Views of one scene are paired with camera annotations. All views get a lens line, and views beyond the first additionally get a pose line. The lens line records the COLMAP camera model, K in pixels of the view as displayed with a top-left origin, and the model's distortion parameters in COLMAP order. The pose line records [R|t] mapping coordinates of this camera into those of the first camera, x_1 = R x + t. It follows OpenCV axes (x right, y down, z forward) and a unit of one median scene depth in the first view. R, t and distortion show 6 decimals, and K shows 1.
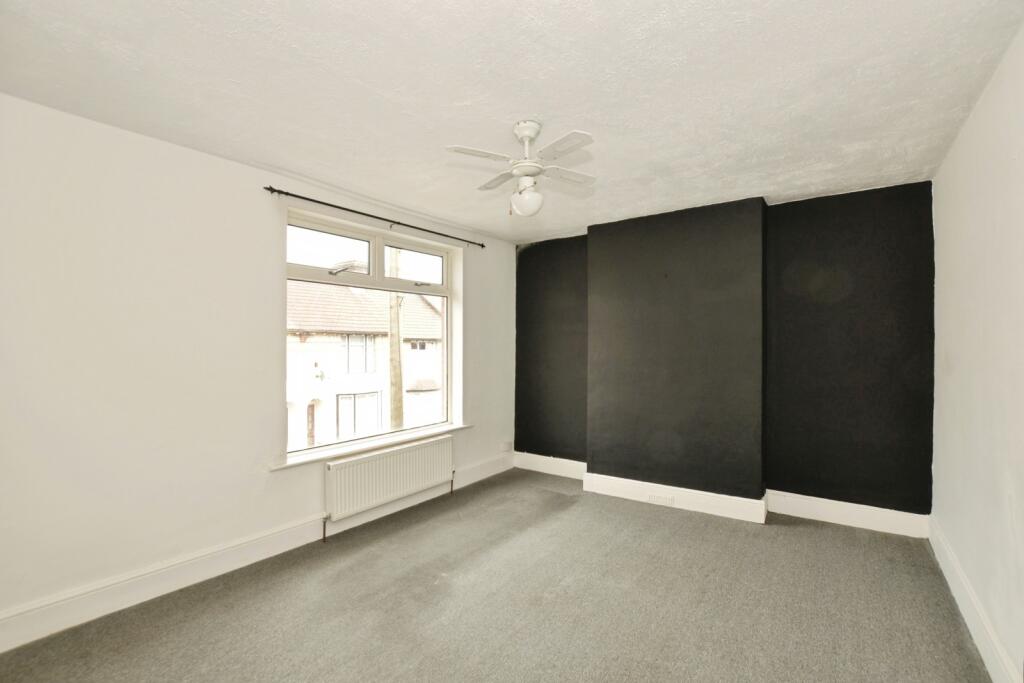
lens RADIAL K [[458.8, 0, 512.0], [0, 458.8, 341.5], [0, 0, 1]] dist [-0.031443, 0.000271]
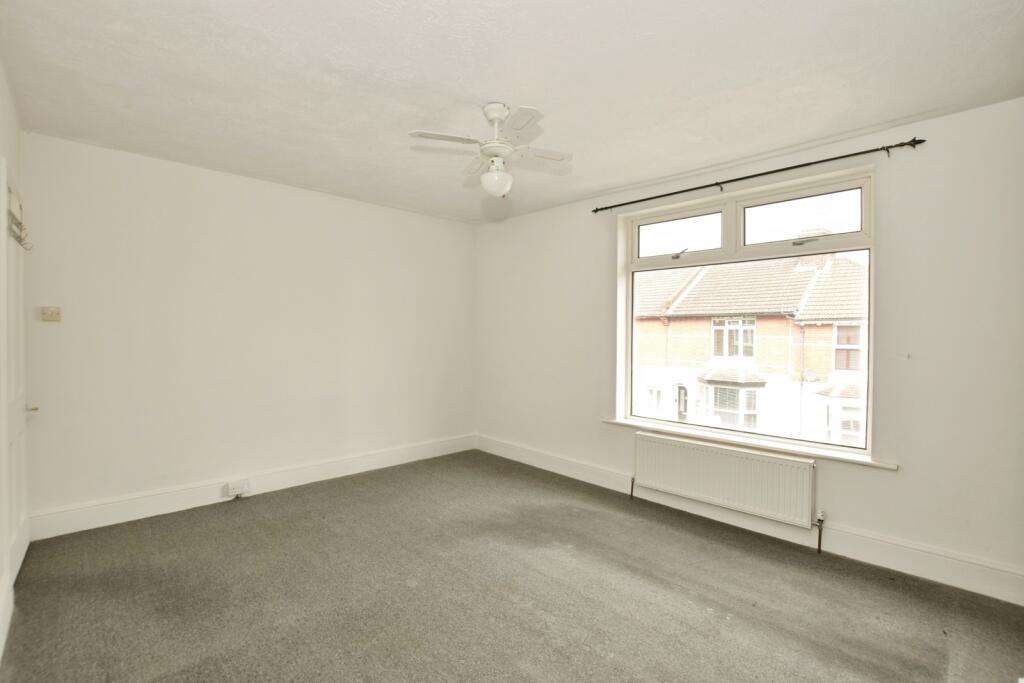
lens RADIAL K [[460.2, 0, 514.2], [0, 460.2, 324.1], [0, 0, 1]] dist [-0.029444, 0.000678]
pose [[-0.170099, -0.019855, -0.985227, 0.747108], [-0.005130, 0.999801, -0.019263, 0.026882], [0.985414, 0.001778, -0.170167, 0.874210]]
